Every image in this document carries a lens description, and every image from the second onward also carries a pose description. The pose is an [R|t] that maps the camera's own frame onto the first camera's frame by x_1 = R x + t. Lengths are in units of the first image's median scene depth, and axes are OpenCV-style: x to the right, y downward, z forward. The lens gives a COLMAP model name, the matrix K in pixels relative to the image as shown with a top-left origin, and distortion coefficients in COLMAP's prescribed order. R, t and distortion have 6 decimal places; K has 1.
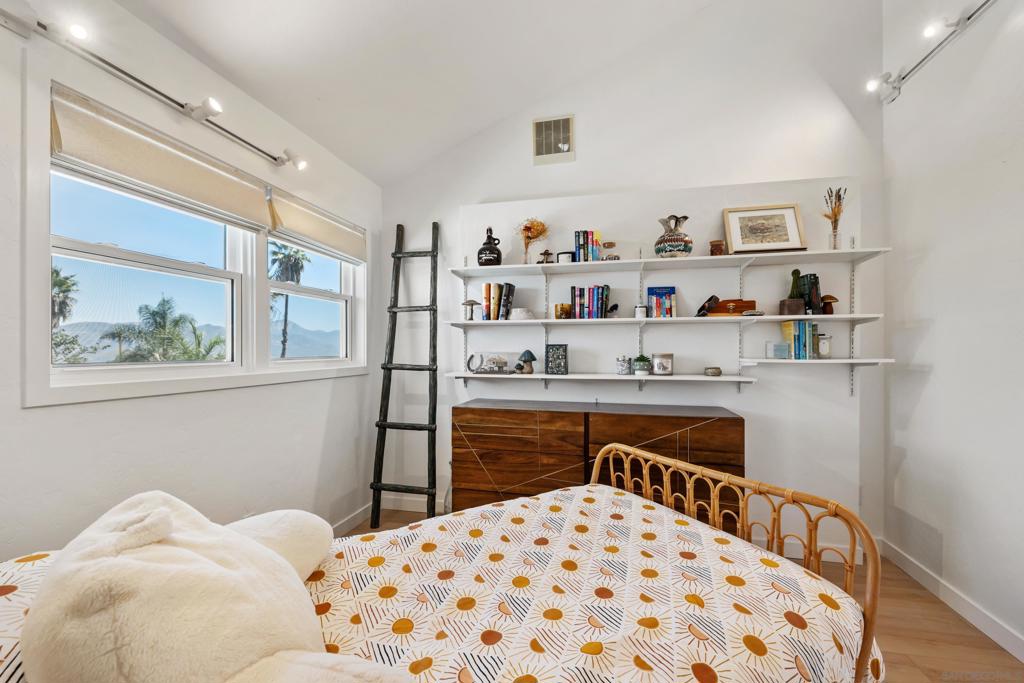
lens RADIAL K [[436.3, 0, 509.9], [0, 436.3, 343.0], [0, 0, 1]] dist [0.005438, -0.000272]
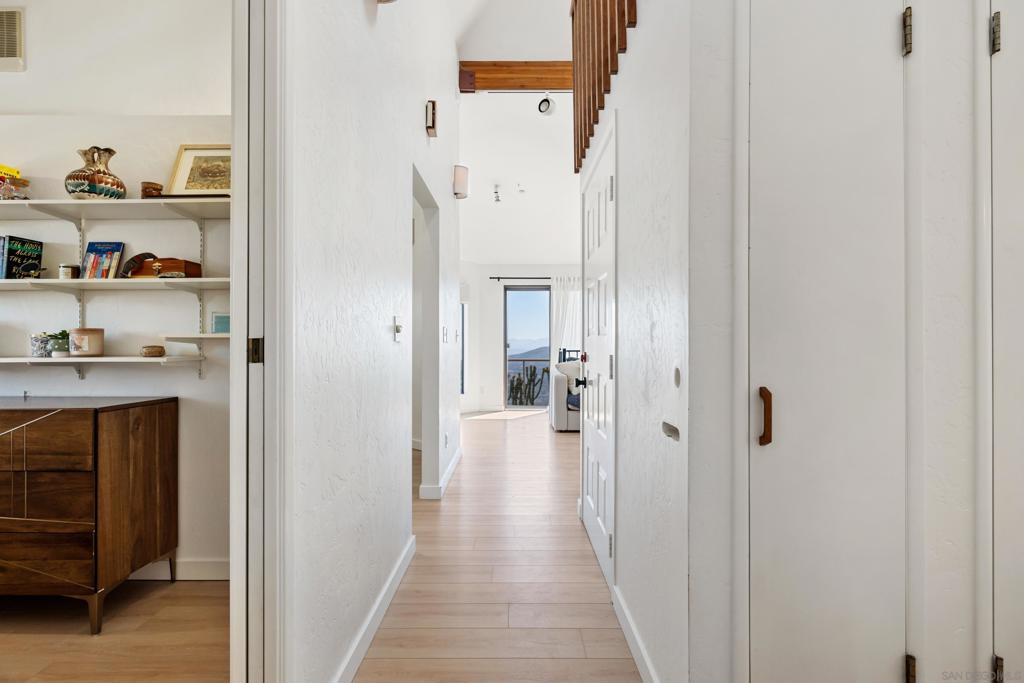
lens RADIAL K [[492.1, 0, 512.4], [0, 492.1, 344.0], [0, 0, 1]] dist [-0.012269, -0.000053]
pose [[0.972256, -0.002486, 0.233907, 0.875848], [-0.002679, 0.999760, 0.021761, 0.030941], [-0.233904, -0.021783, 0.972016, -0.000221]]
